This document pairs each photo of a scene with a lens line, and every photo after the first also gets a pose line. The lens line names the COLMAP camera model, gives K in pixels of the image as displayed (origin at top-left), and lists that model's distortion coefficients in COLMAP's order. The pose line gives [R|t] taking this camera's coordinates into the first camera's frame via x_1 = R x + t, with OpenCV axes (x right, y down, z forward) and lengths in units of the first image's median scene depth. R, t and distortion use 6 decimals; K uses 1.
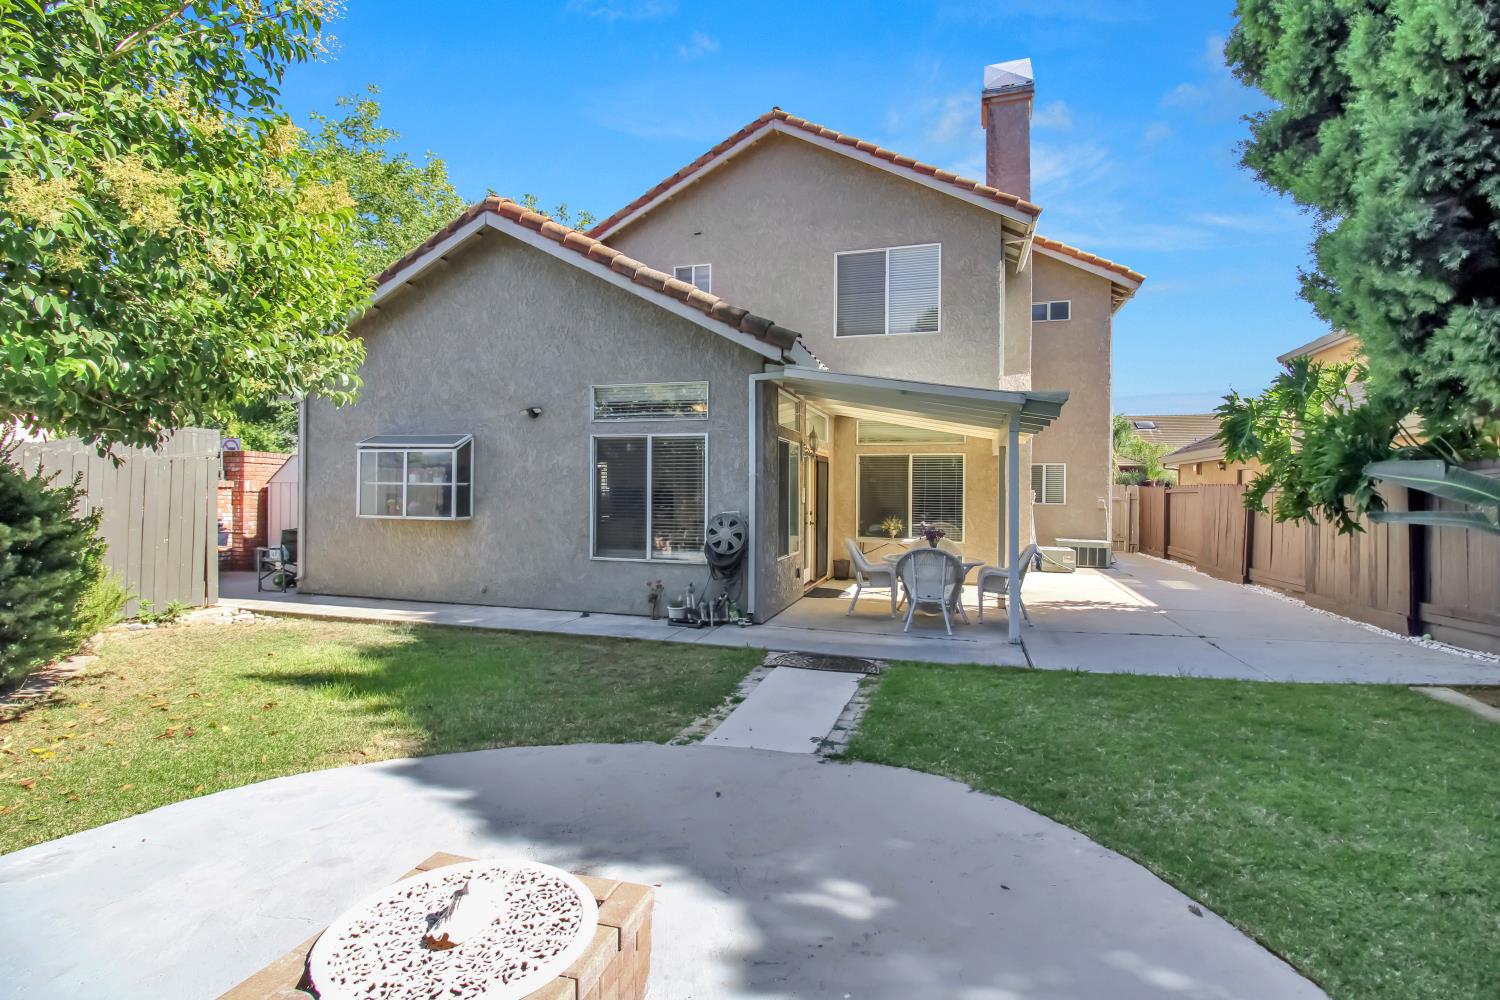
lens RADIAL K [[707.7, 0, 749.4], [0, 707.7, 491.6], [0, 0, 1]] dist [-0.004969, -0.010747]
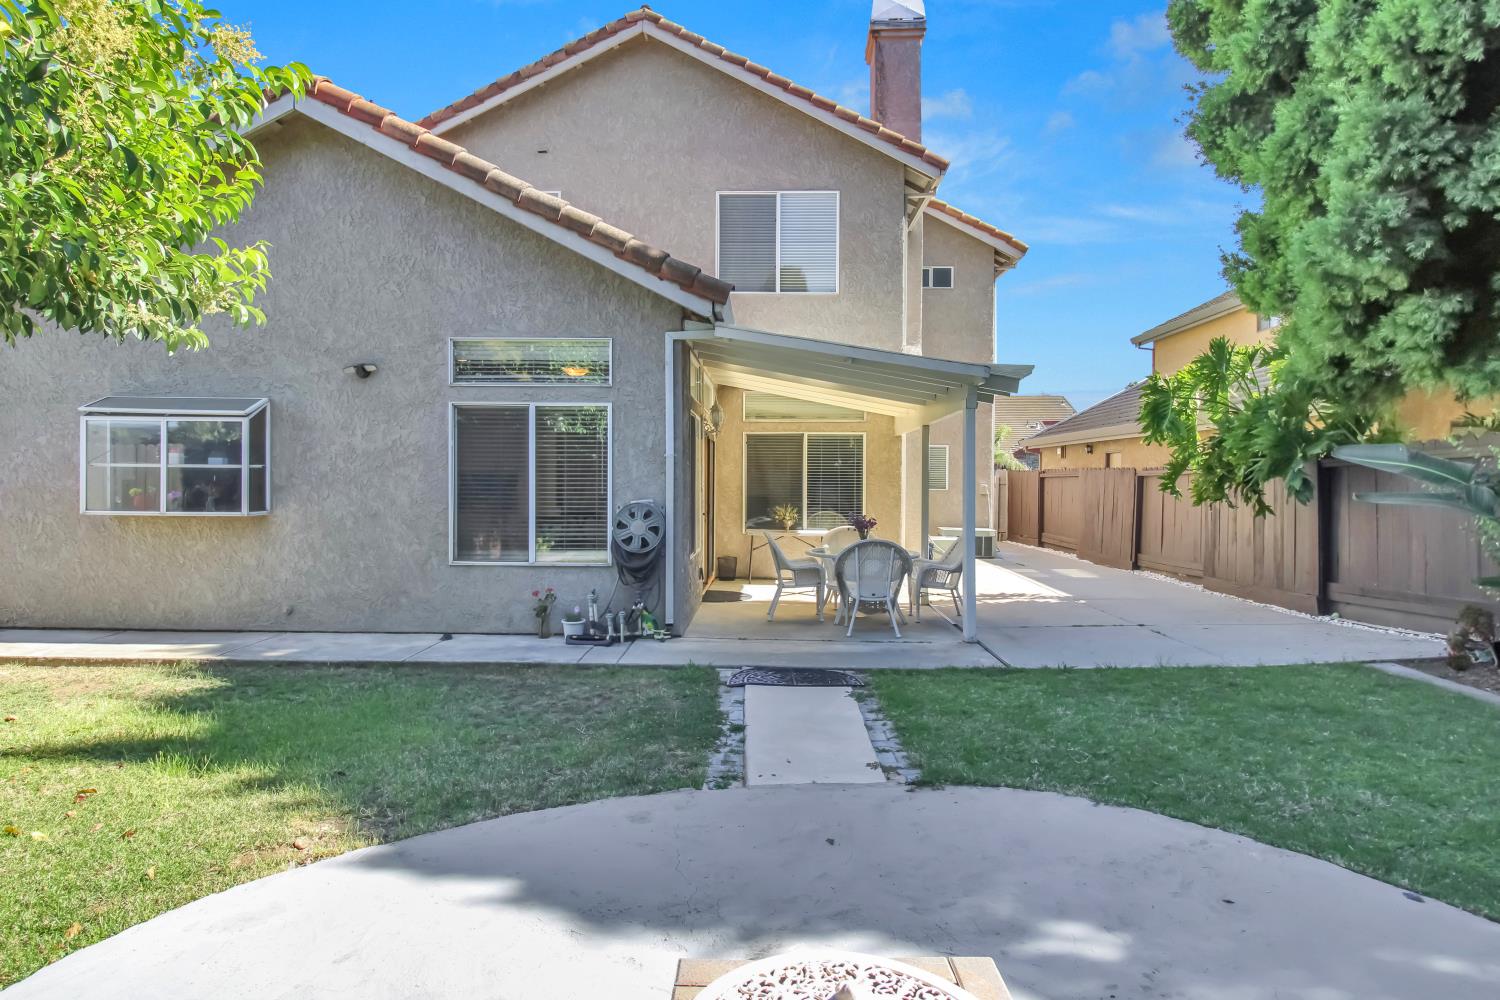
lens RADIAL K [[838.5, 0, 751.8], [0, 838.5, 491.4], [0, 0, 1]] dist [0.001340, -0.011441]
pose [[0.963040, -0.006894, 0.269269, -0.172796], [0.002396, 0.999852, 0.017028, 0.001913], [-0.269347, -0.015753, 0.962914, 0.040667]]
